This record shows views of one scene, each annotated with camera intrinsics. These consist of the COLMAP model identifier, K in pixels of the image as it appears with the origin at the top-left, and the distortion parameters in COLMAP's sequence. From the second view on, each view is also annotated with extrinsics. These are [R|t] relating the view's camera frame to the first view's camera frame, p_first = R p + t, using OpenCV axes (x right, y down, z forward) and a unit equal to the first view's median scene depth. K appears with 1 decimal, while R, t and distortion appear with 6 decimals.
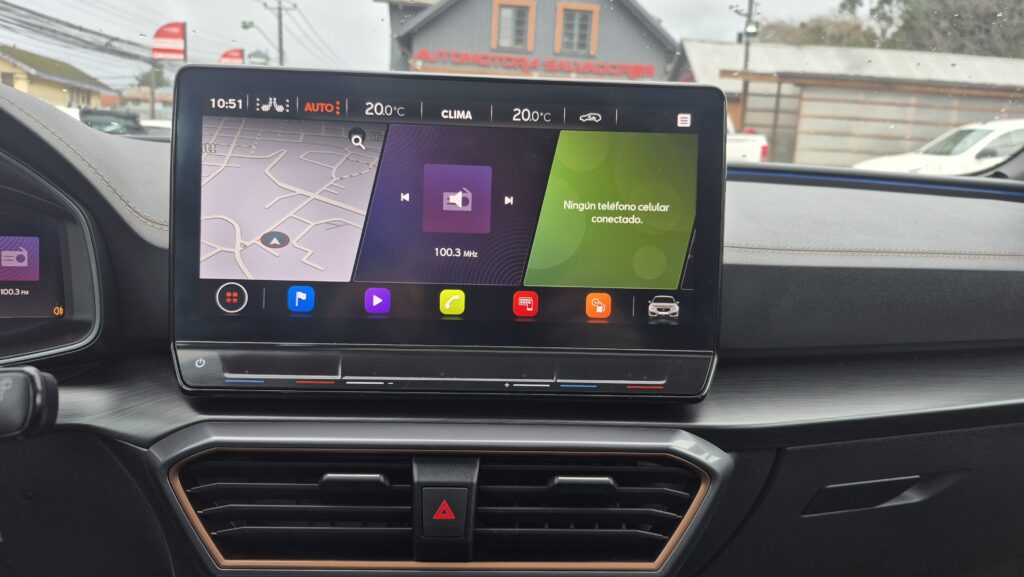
lens RADIAL K [[712.8, 0, 504.8], [0, 712.8, 289.3], [0, 0, 1]] dist [0.098030, -0.133114]
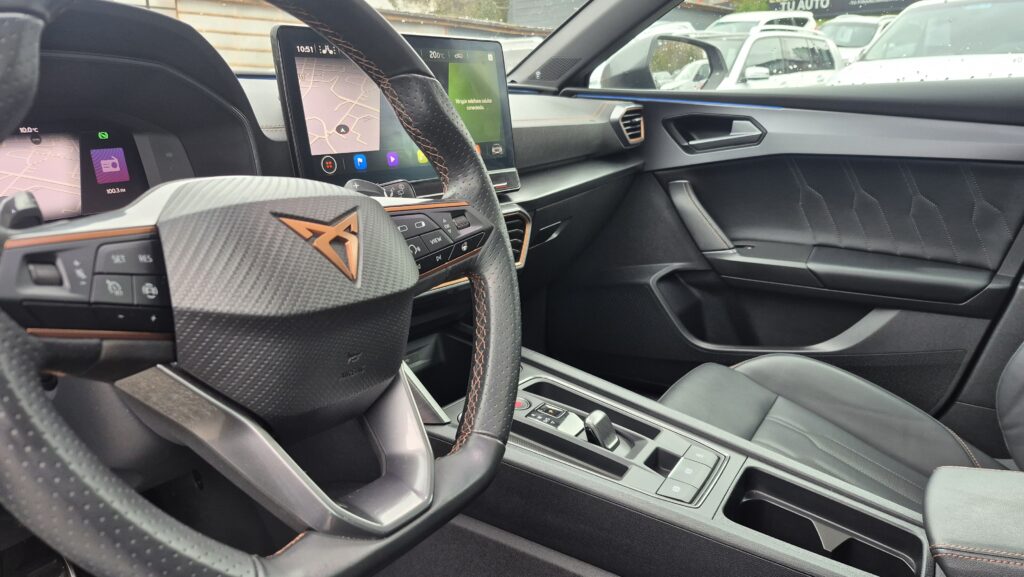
lens RADIAL K [[712.8, 0, 504.8], [0, 712.8, 289.3], [0, 0, 1]] dist [0.098030, -0.133114]
pose [[0.694405, -0.228508, 0.682339, -1.289560], [0.152438, 0.973432, 0.170858, 0.069957], [-0.703253, -0.014631, 0.710789, -0.518529]]
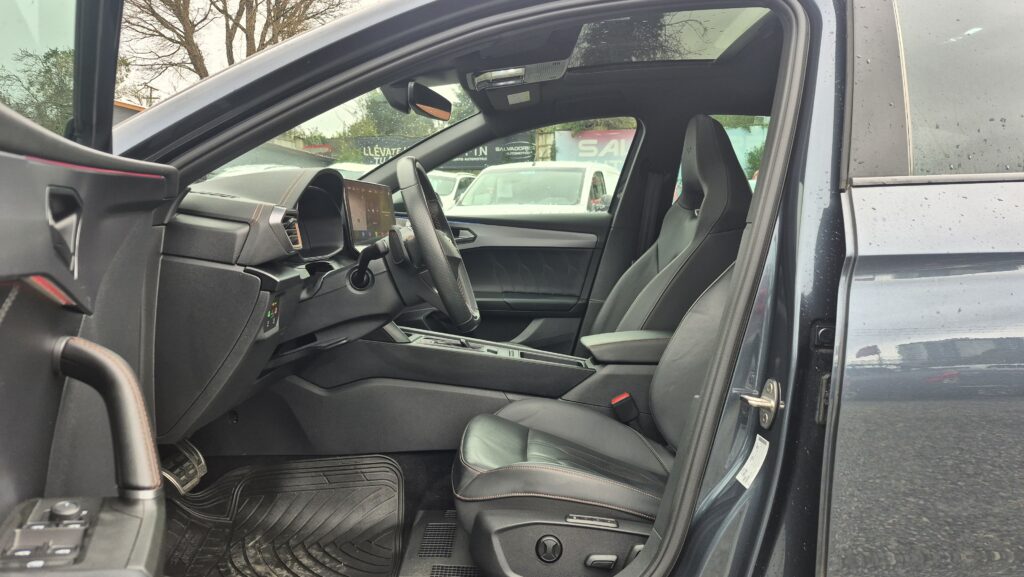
lens RADIAL K [[725.0, 0, 512.0], [0, 725.0, 288.5], [0, 0, 1]] dist [0.002001, 0.000208]
pose [[0.211979, -0.108377, 0.971246, -4.188555], [0.153033, 0.985252, 0.076540, 0.127040], [-0.965218, 0.132408, 0.225438, -0.716930]]
